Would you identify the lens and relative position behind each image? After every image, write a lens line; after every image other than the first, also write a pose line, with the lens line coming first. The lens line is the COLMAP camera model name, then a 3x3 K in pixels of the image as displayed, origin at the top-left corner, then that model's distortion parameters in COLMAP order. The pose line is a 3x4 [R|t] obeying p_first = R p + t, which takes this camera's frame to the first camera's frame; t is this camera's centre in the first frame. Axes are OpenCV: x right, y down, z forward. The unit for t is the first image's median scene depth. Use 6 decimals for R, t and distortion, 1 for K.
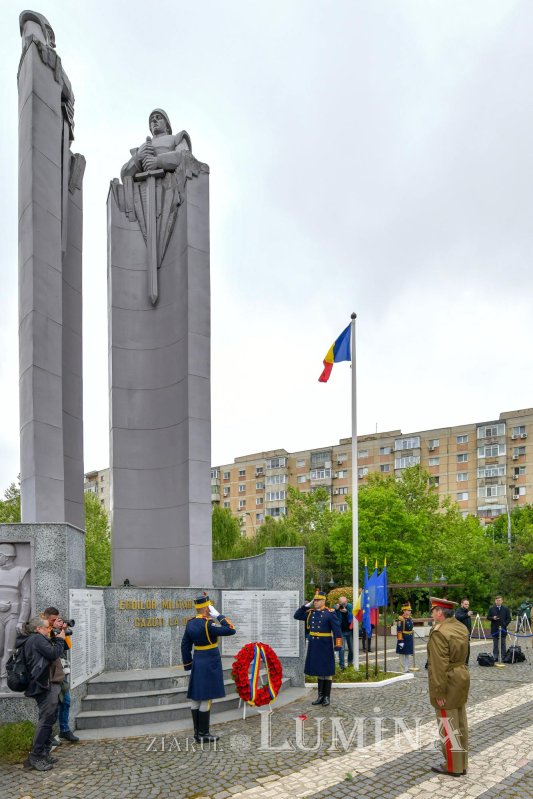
lens RADIAL K [[435.6, 0, 268.8], [0, 435.6, 597.2], [0, 0, 1]] dist [-0.003670, -0.000425]
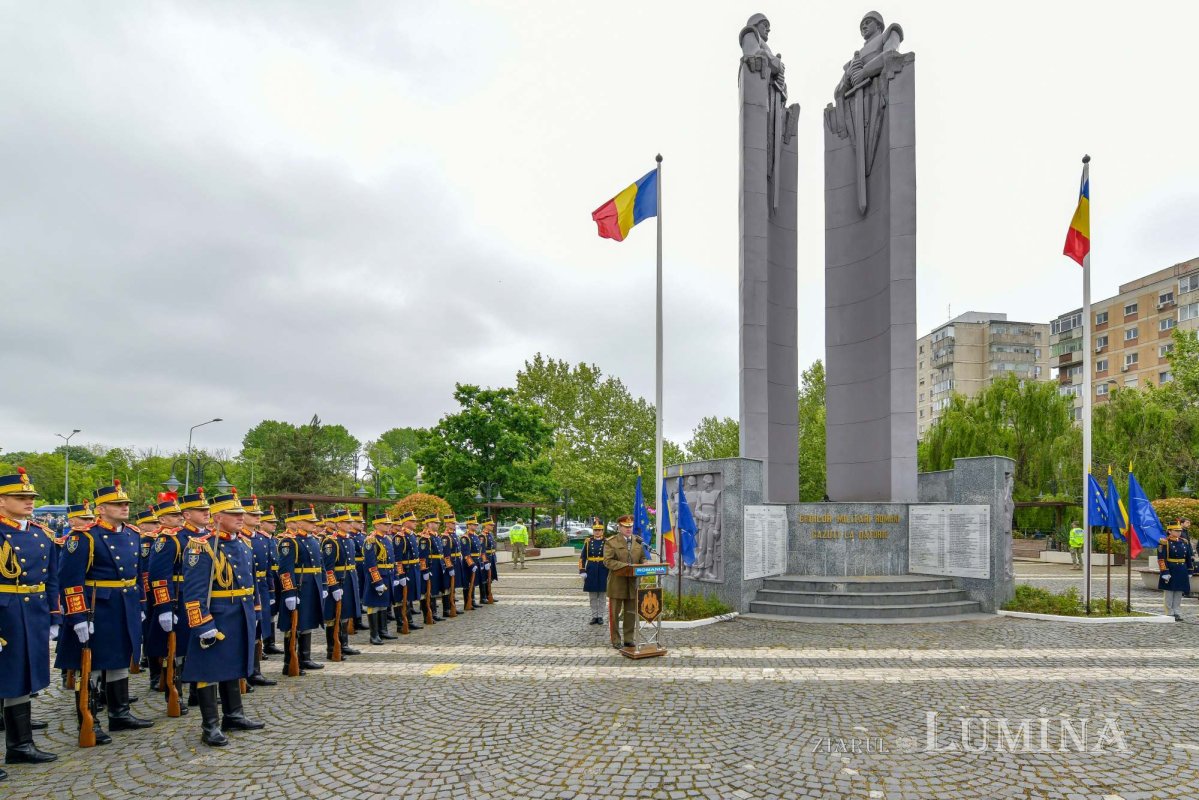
lens RADIAL K [[605.8, 0, 688.6], [0, 605.8, 502.9], [0, 0, 1]] dist [-0.002232, -0.000147]
pose [[0.735193, 0.002168, -0.677854, 0.385944], [-0.009434, 0.999931, -0.007034, -0.006814], [0.677792, 0.011566, 0.735163, -0.276190]]
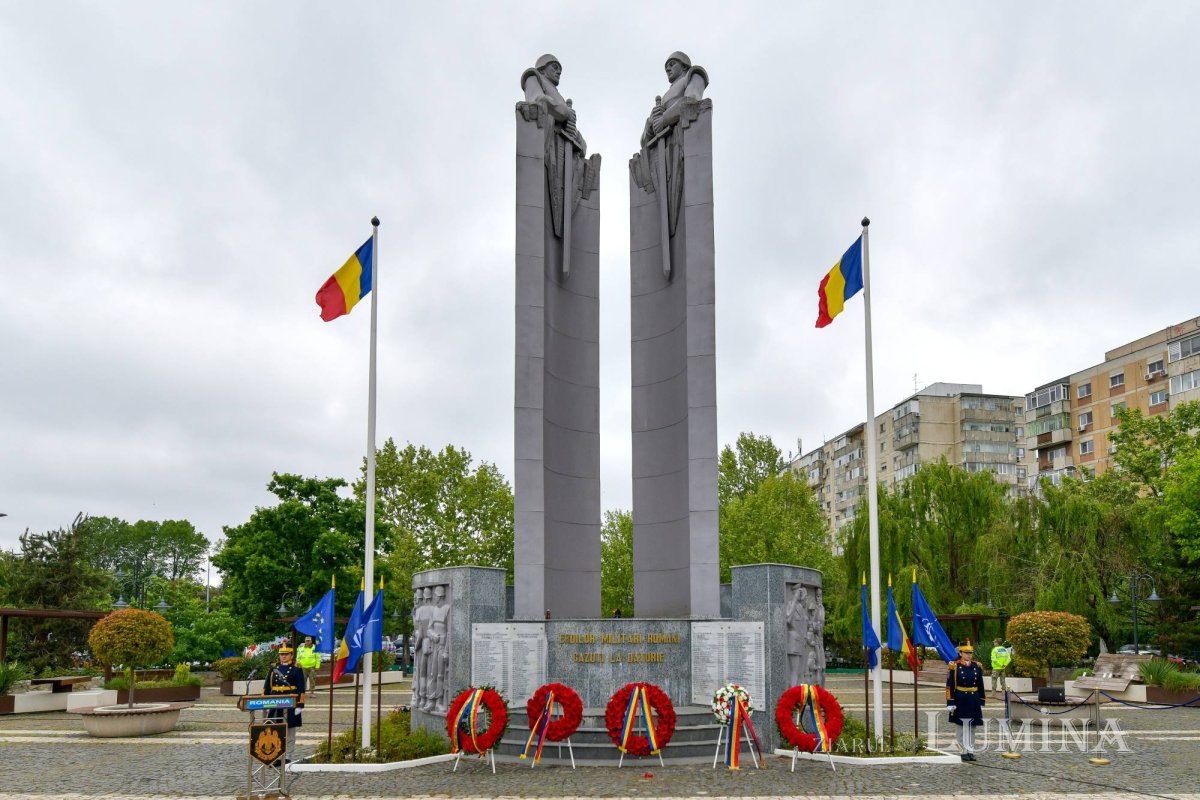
lens RADIAL K [[746.1, 0, 628.0], [0, 746.1, 568.4], [0, 0, 1]] dist [-0.001952, -0.000223]
pose [[0.735746, -0.041237, -0.676001, 0.647564], [-0.006417, 0.997675, -0.067844, -0.018409], [0.677227, 0.054254, 0.733771, -0.083258]]
